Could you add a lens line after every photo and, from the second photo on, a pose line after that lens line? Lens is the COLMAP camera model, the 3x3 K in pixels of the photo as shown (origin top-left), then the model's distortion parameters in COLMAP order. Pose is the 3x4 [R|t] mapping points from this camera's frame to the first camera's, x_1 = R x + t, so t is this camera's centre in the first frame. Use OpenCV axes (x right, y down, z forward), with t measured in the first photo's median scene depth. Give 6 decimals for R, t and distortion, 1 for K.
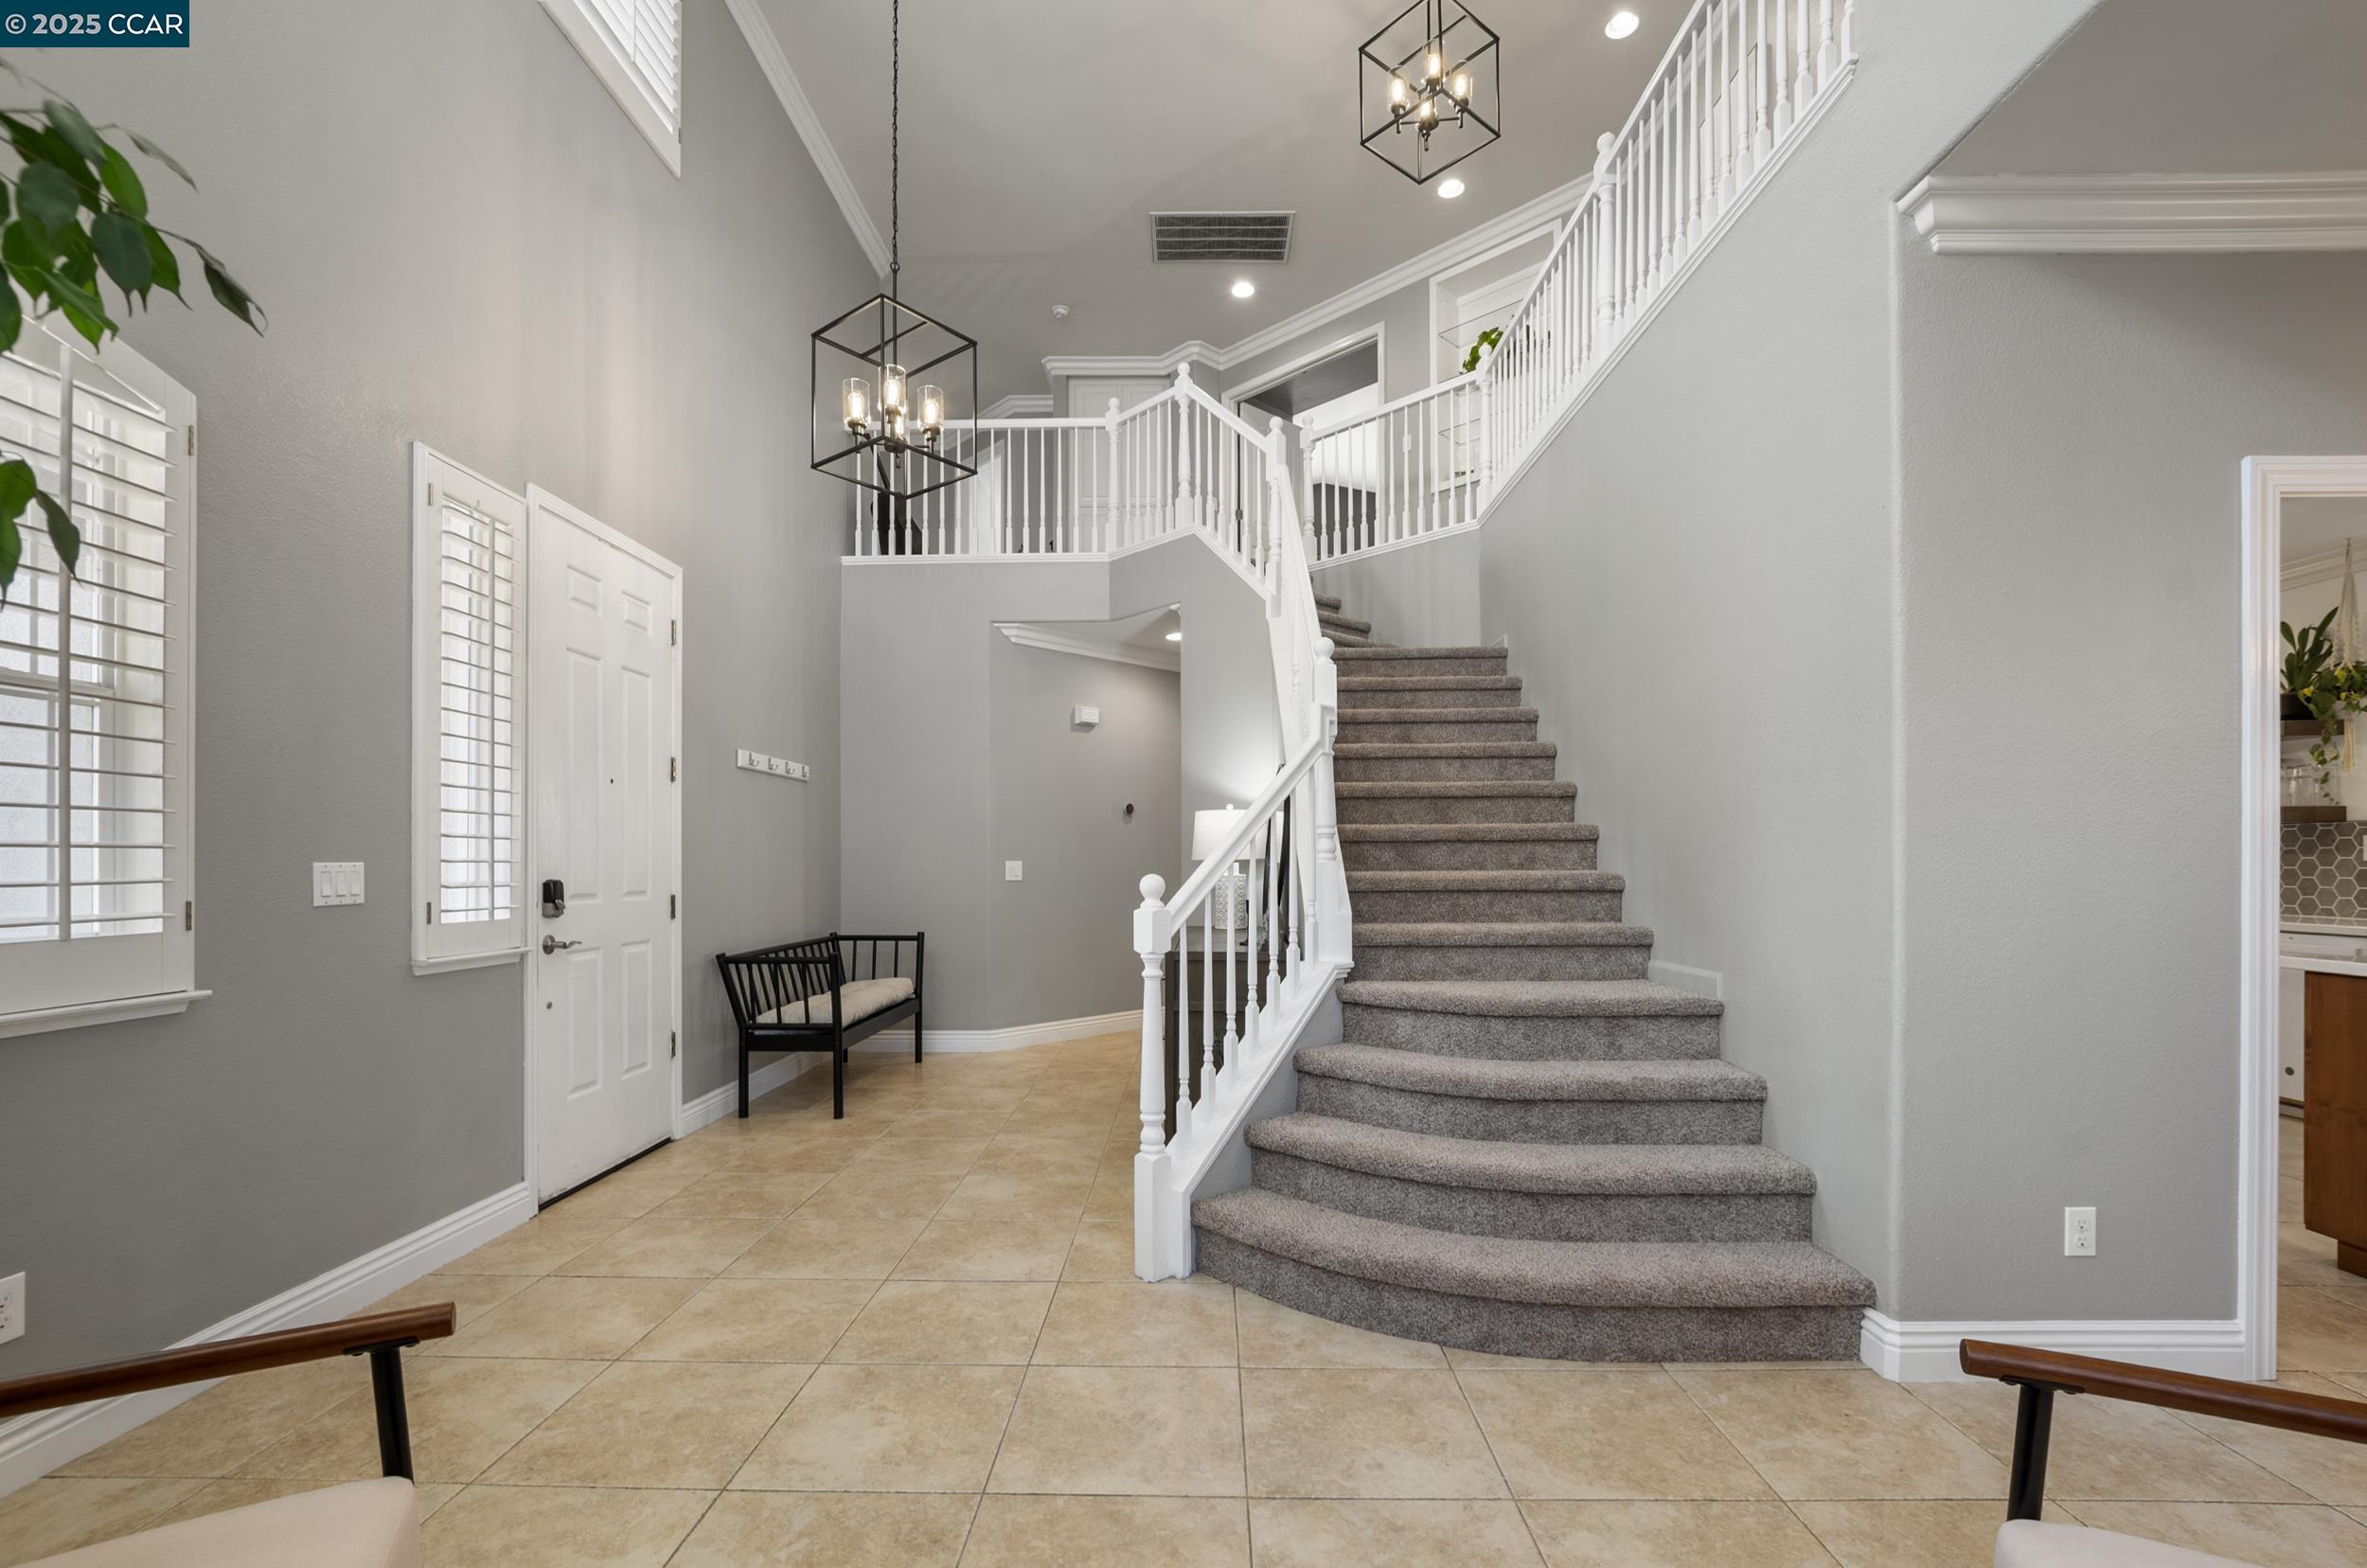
lens RADIAL K [[1027.2, 0, 1173.4], [0, 1027.2, 861.0], [0, 0, 1]] dist [-0.017720, 0.002207]
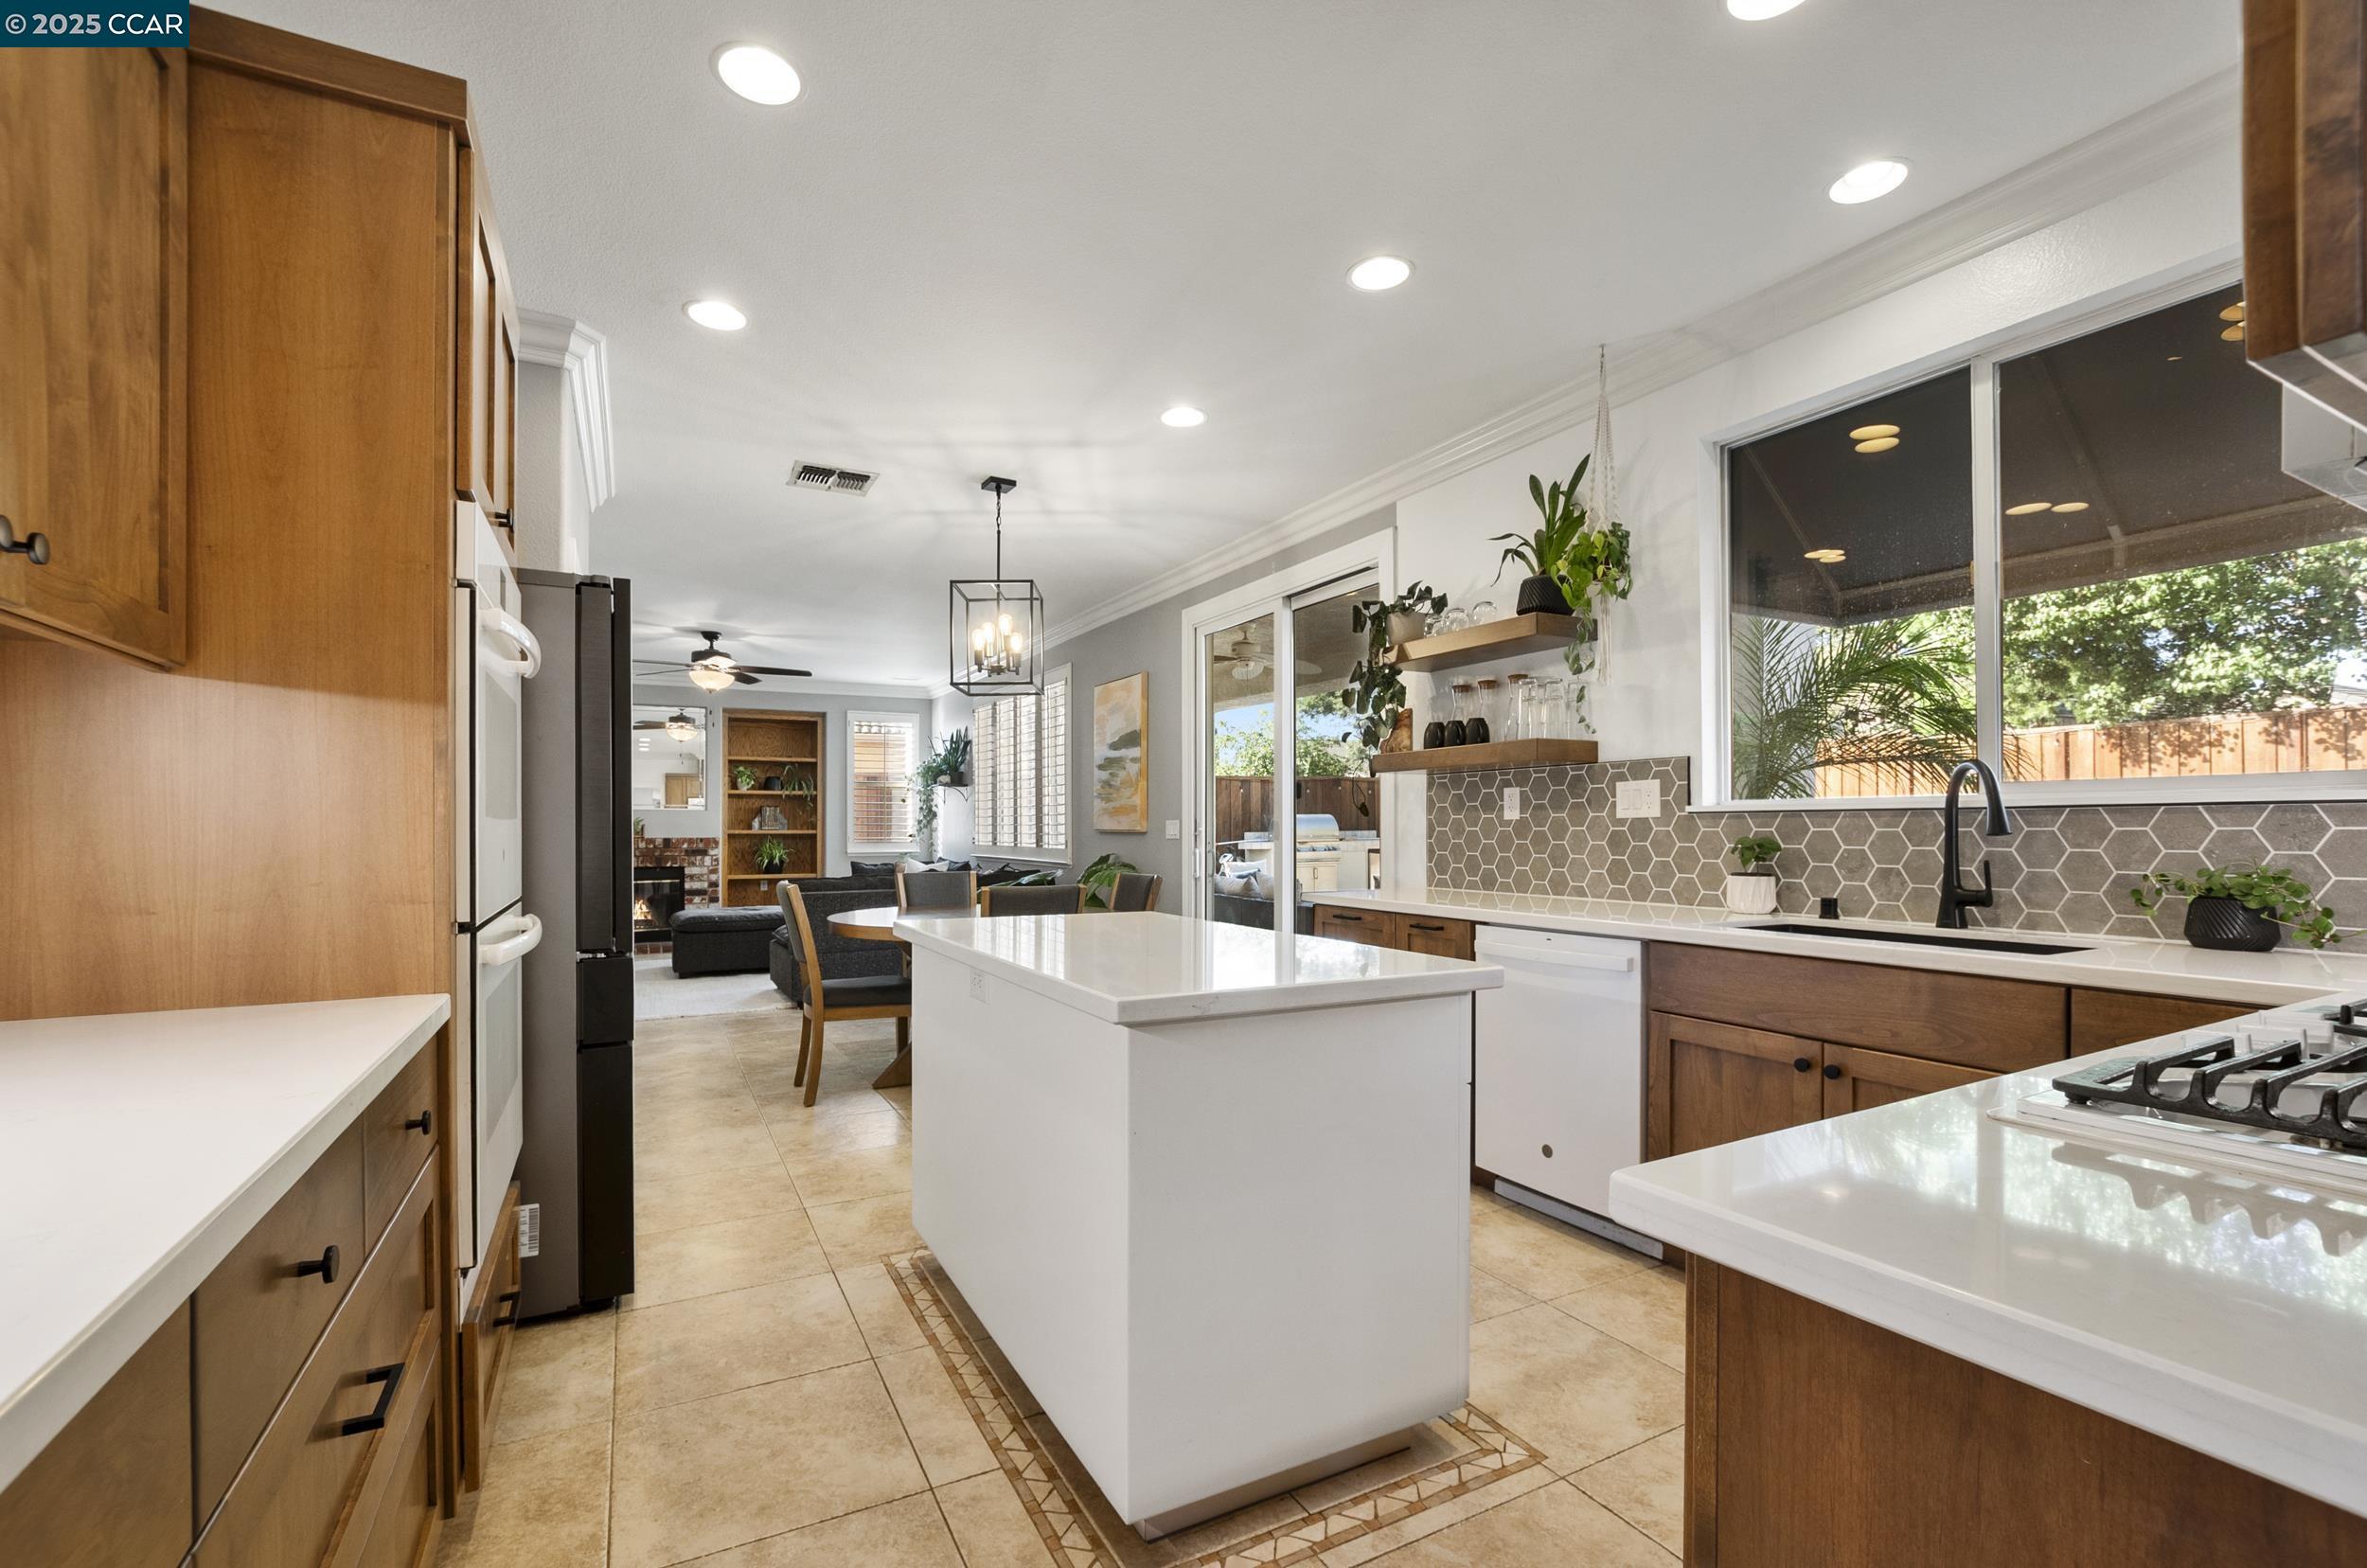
lens RADIAL K [[1027.2, 0, 1176.4], [0, 1027.2, 825.3], [0, 0, 1]] dist [-0.017720, 0.002207]
pose [[0.869170, -0.001024, 0.494512, 0.718260], [0.004967, 0.999965, -0.006660, 0.010528], [-0.494488, 0.008245, 0.869145, 0.680083]]
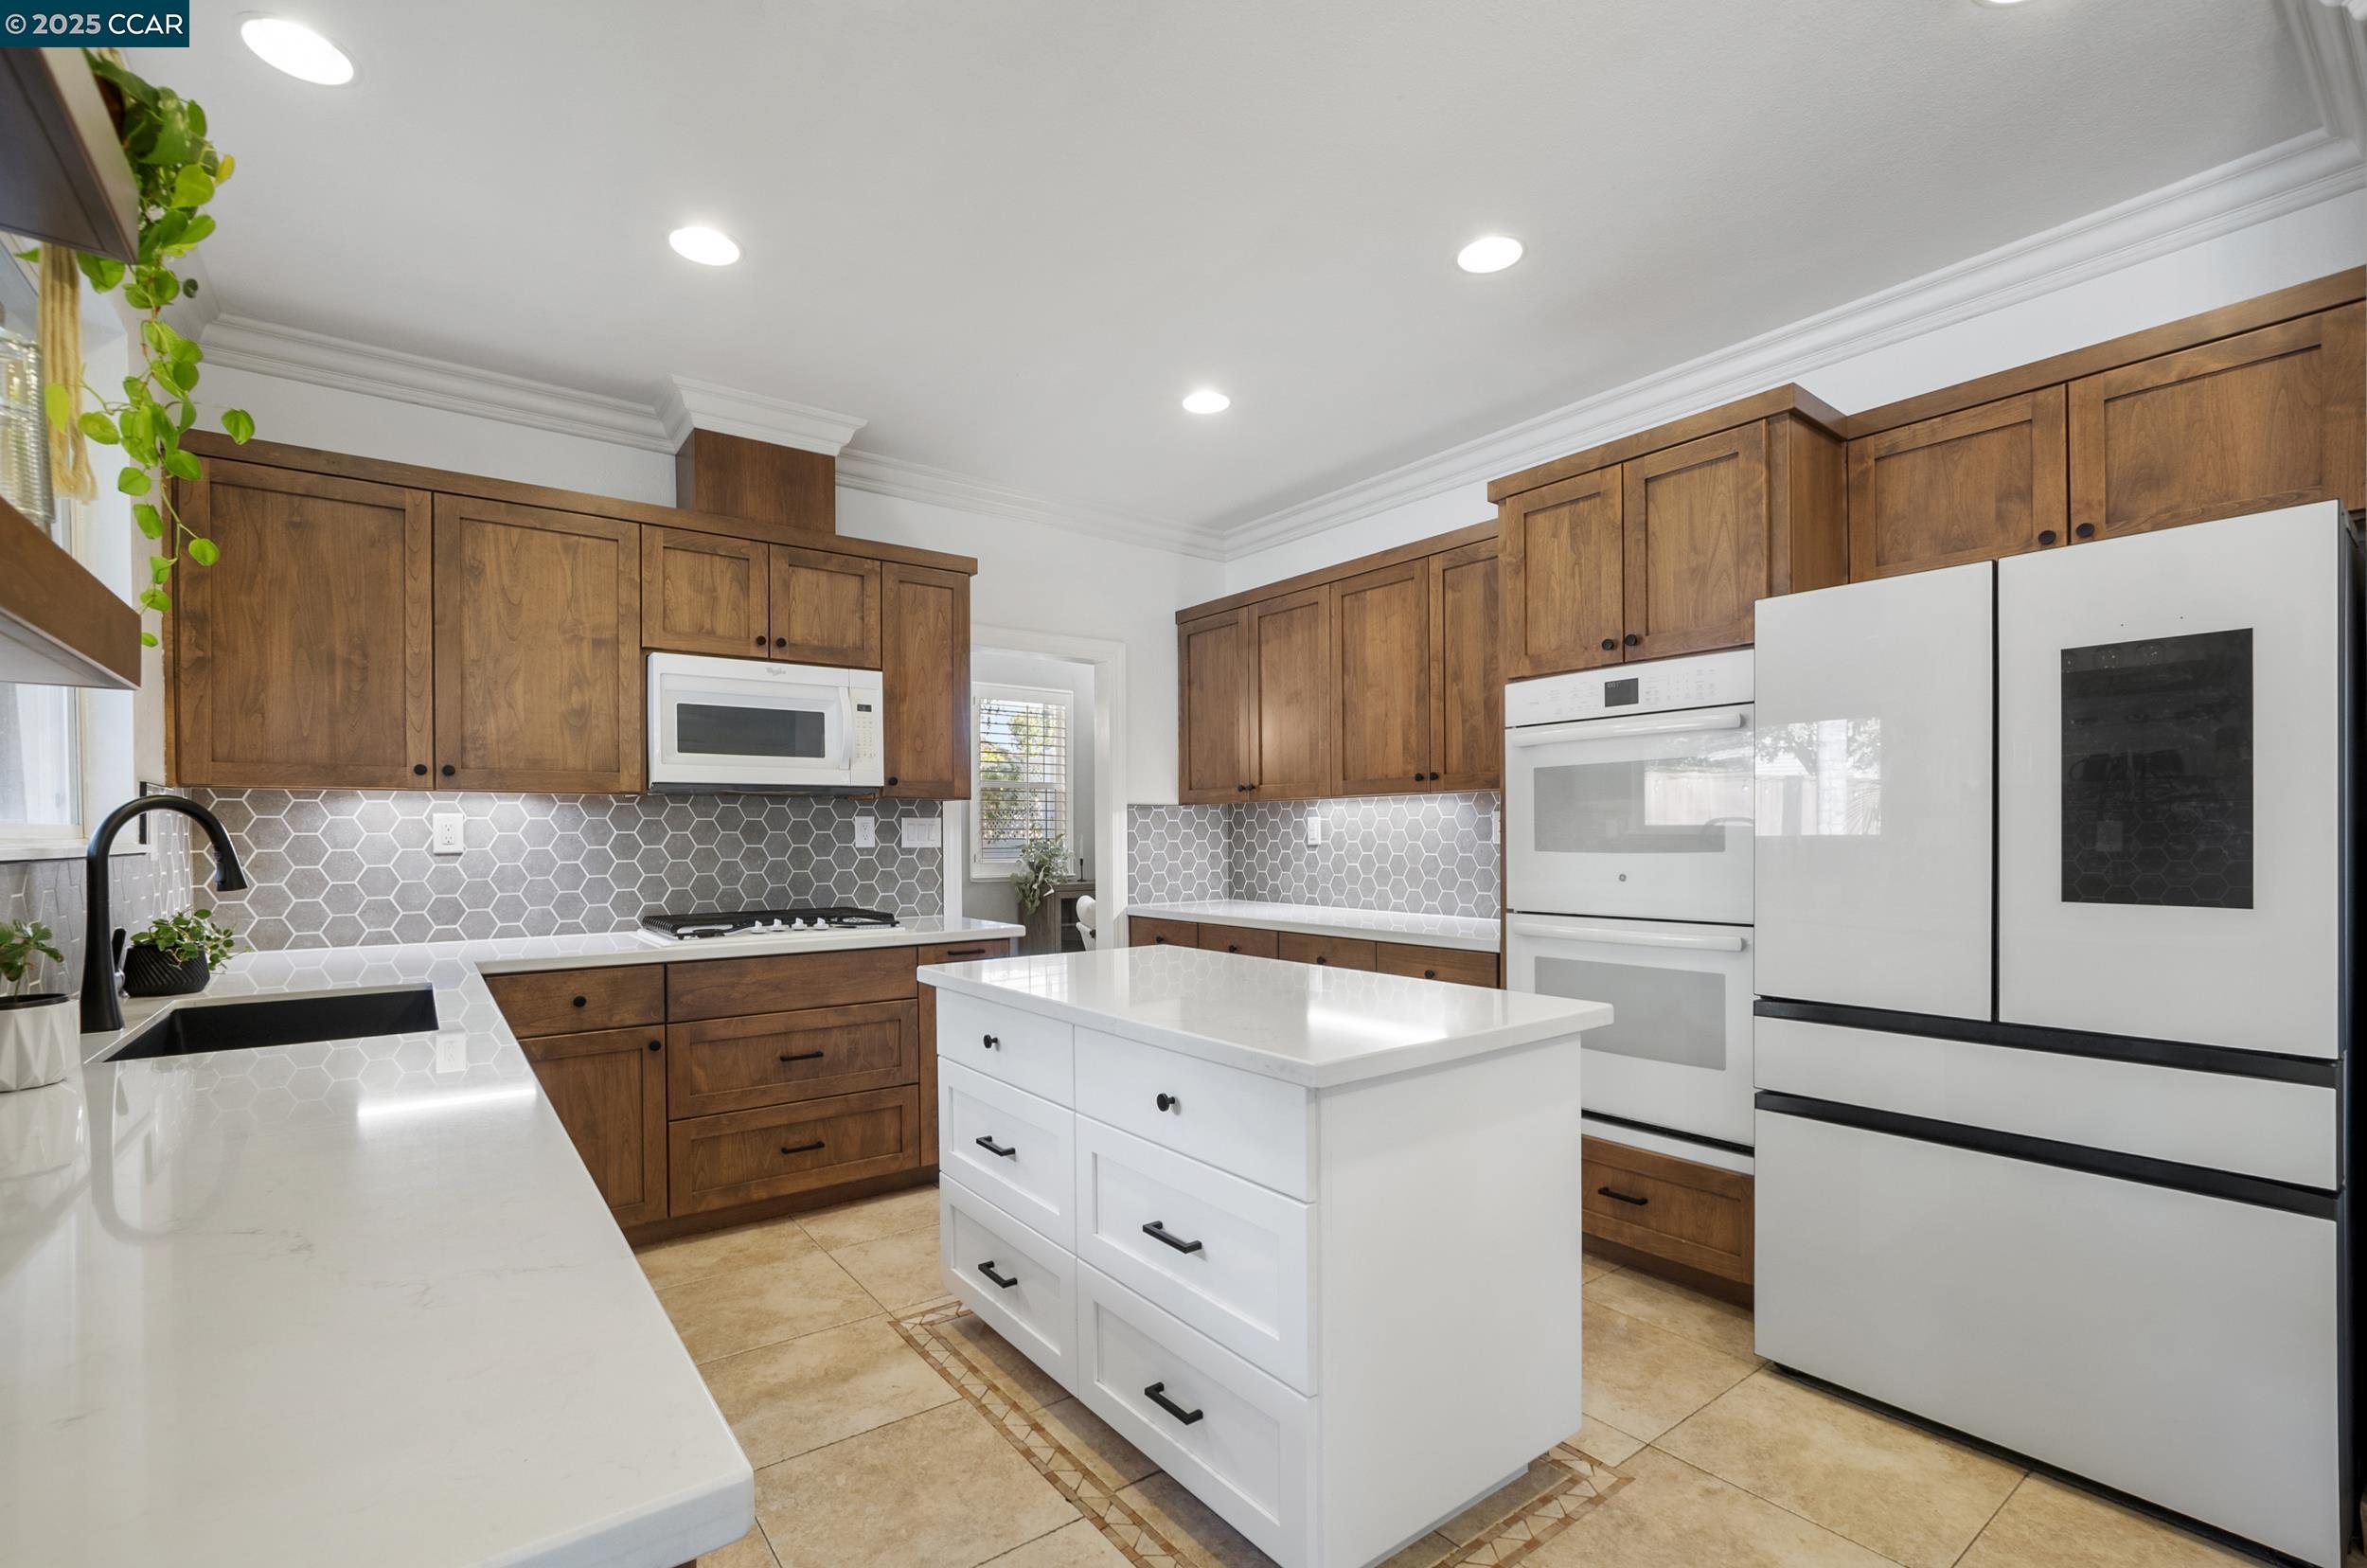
lens RADIAL K [[1027.2, 0, 1151.5], [0, 1027.2, 839.3], [0, 0, 1]] dist [-0.017720, 0.002207]
pose [[-0.793079, 0.007729, -0.609070, 1.384489], [0.002908, 0.999956, 0.008902, -0.013921], [0.609112, 0.005289, -0.793066, 1.651206]]
